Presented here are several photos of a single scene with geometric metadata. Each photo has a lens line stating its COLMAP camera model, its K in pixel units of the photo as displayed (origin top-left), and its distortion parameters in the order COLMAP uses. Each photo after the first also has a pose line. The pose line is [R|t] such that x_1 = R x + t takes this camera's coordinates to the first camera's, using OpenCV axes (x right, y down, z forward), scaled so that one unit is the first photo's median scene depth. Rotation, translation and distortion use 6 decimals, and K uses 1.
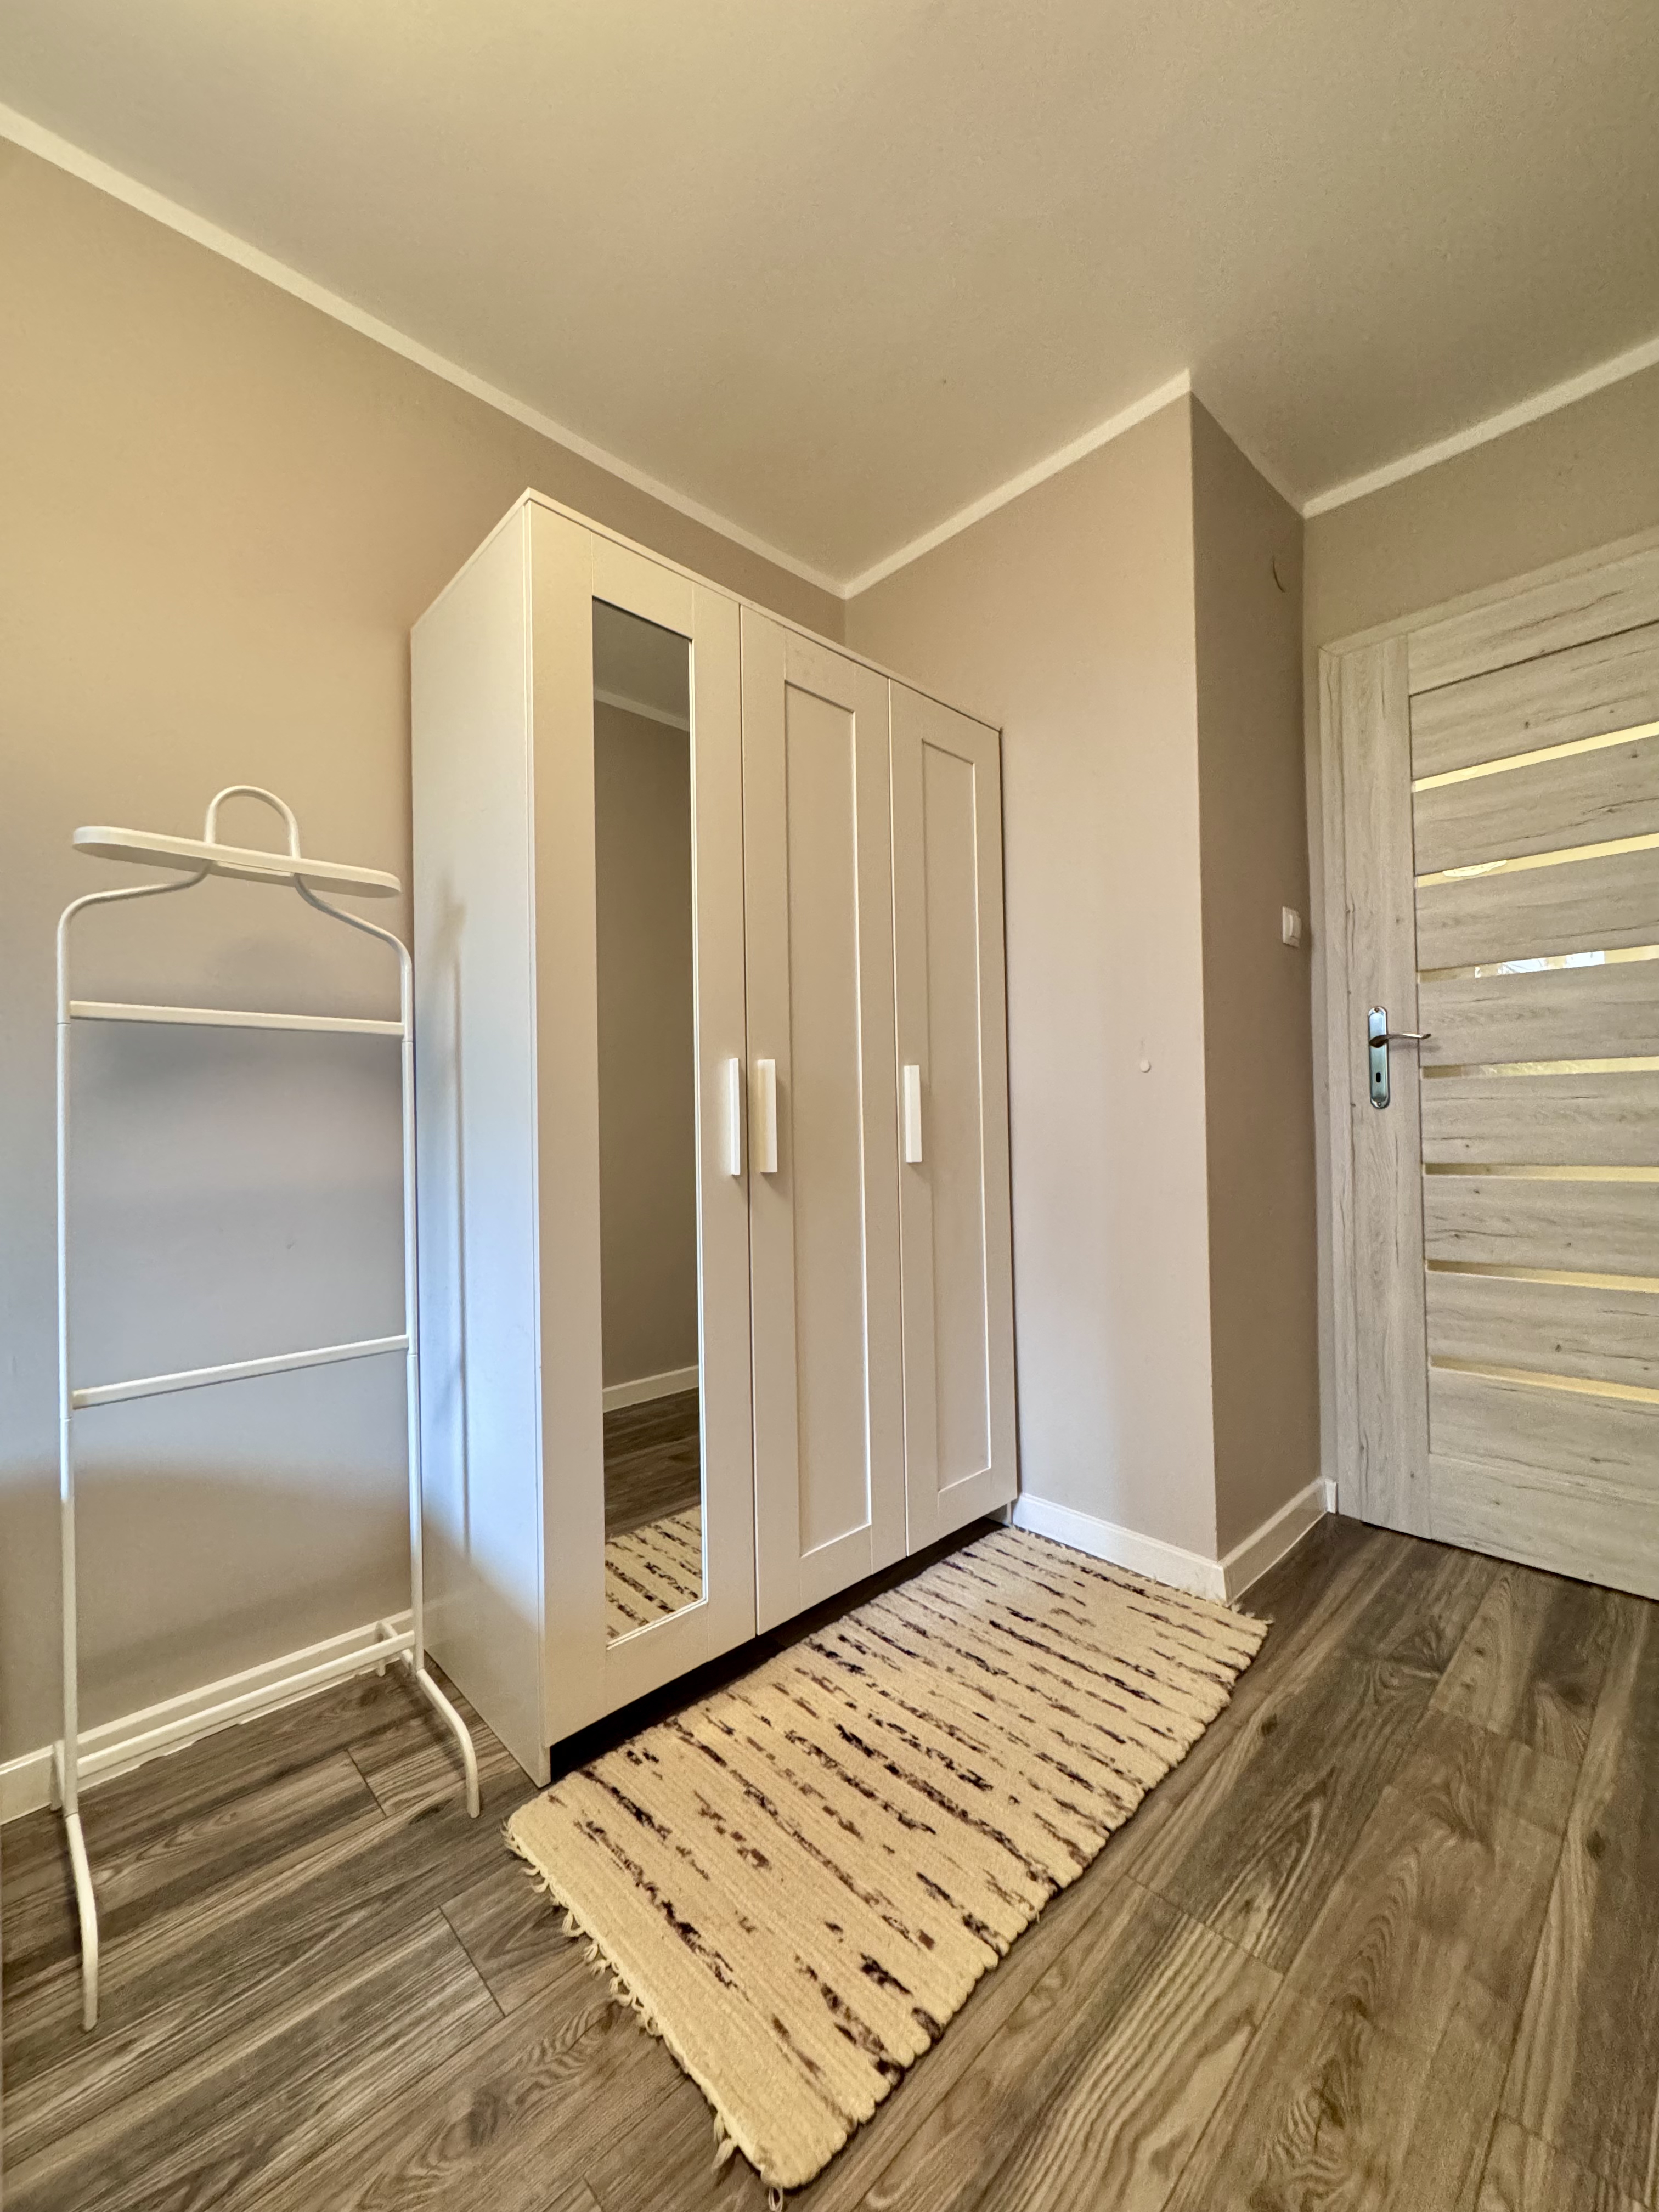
lens RADIAL K [[882.4, 0, 821.7], [0, 882.4, 1110.2], [0, 0, 1]] dist [0.000577, -0.000621]
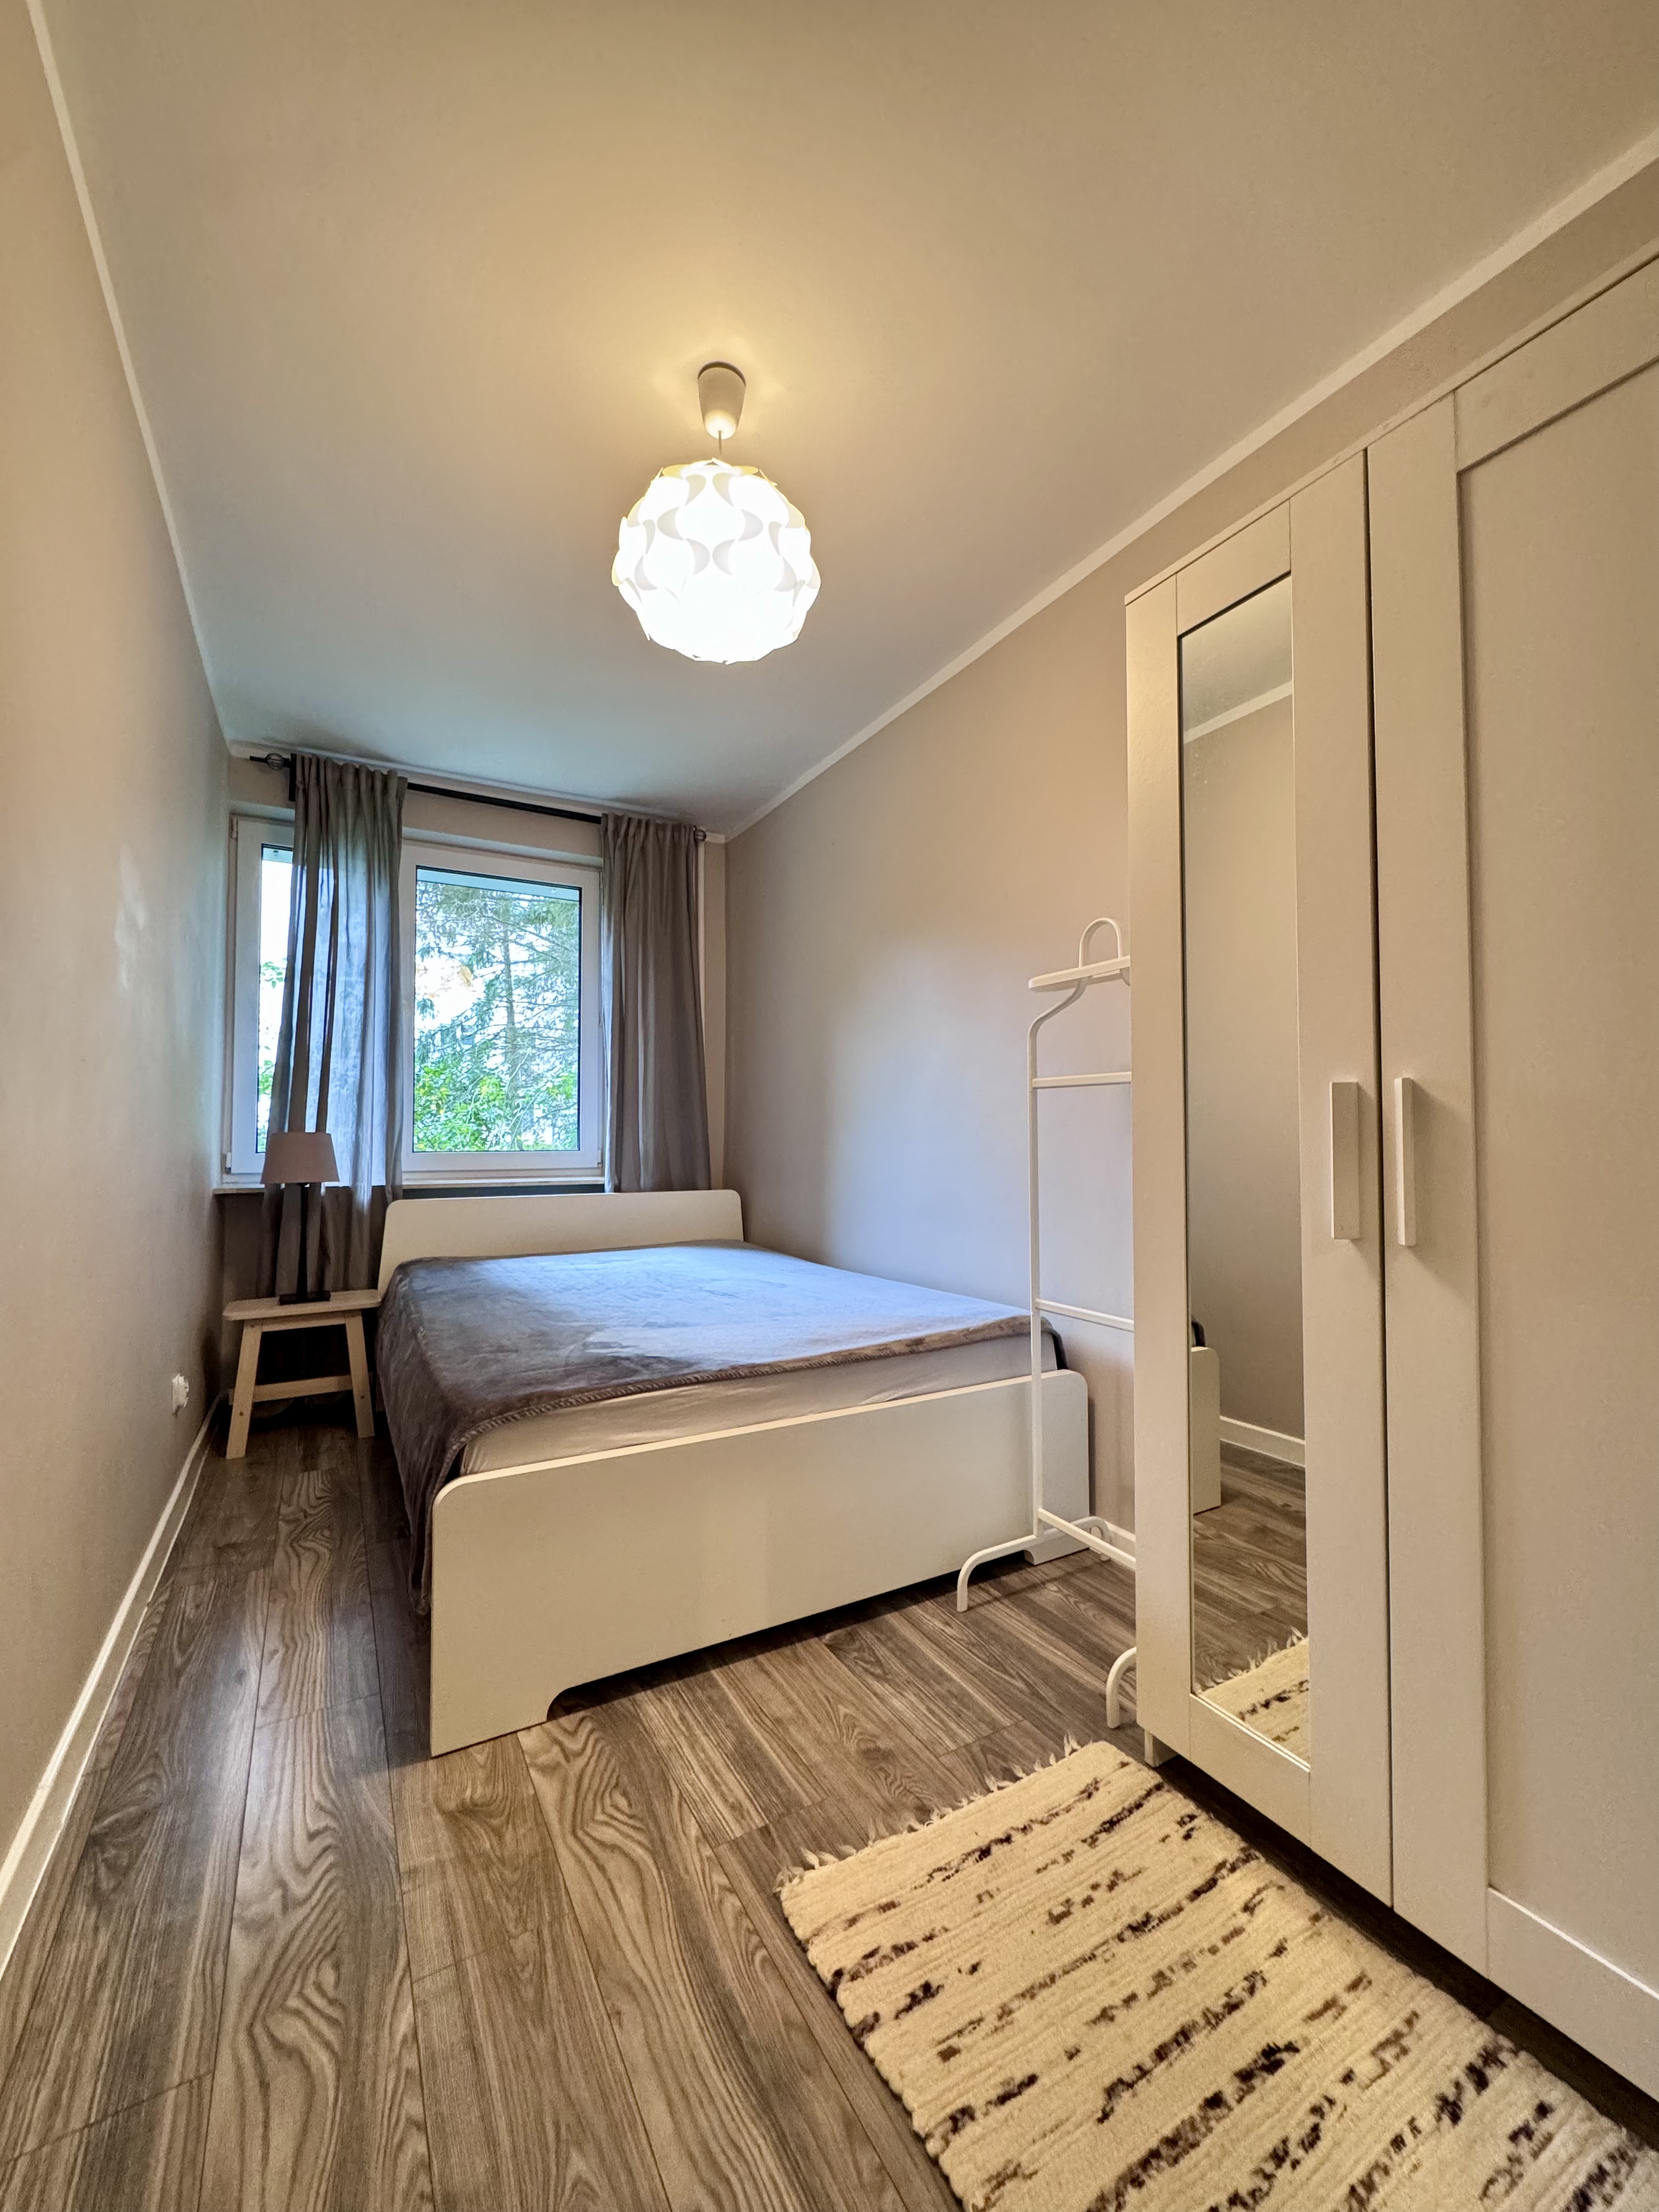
lens RADIAL K [[882.4, 0, 839.3], [0, 882.4, 1106.3], [0, 0, 1]] dist [0.000577, -0.000621]
pose [[-0.232571, -0.017571, -0.972421, 1.039870], [0.014176, 0.999669, -0.021454, -0.037425], [0.972476, -0.018775, -0.232245, 1.095482]]
